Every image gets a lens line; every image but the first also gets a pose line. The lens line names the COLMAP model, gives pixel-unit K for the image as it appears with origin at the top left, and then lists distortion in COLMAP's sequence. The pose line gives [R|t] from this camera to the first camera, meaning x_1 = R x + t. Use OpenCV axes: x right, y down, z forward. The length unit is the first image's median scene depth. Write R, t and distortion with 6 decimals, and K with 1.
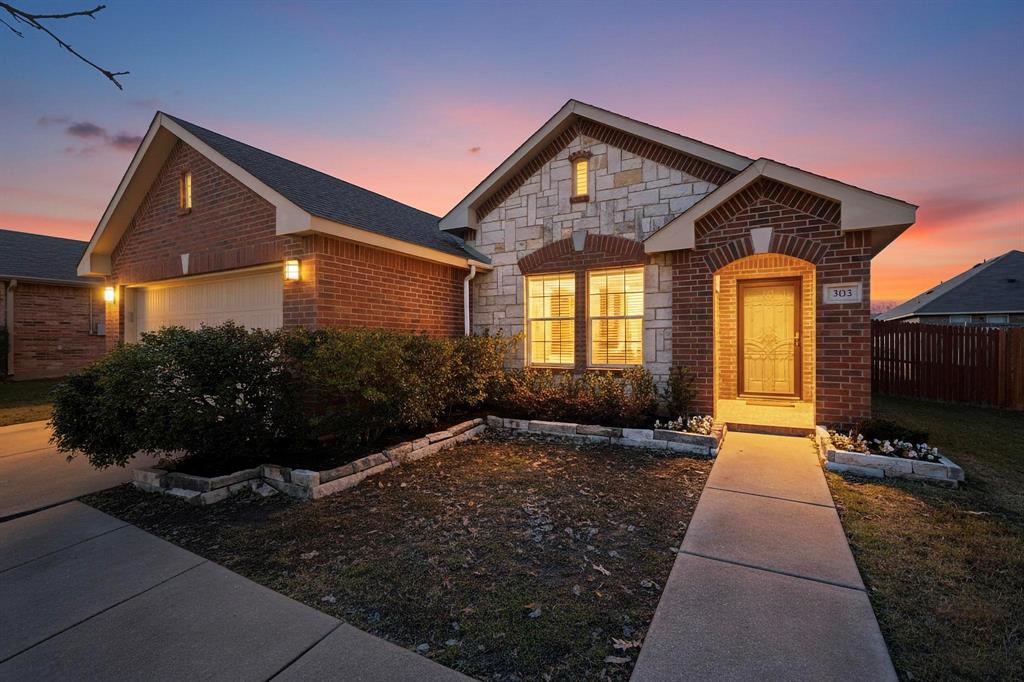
lens RADIAL K [[446.7, 0, 514.8], [0, 446.7, 340.3], [0, 0, 1]] dist [0.000373, 0.000077]
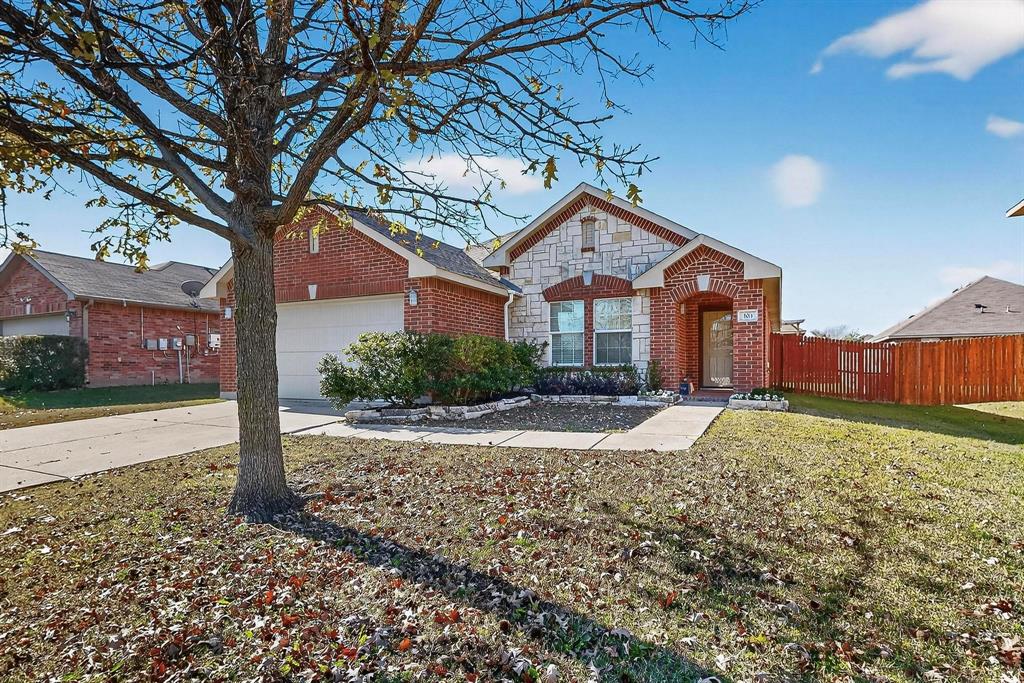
lens RADIAL K [[535.0, 0, 507.6], [0, 535.0, 372.0], [0, 0, 1]] dist [-0.003435, -0.000436]
pose [[0.998376, 0.001090, 0.056955, -0.216926], [-0.001253, 0.999995, 0.002822, 0.077326], [-0.056951, -0.002889, 0.998373, -0.728509]]
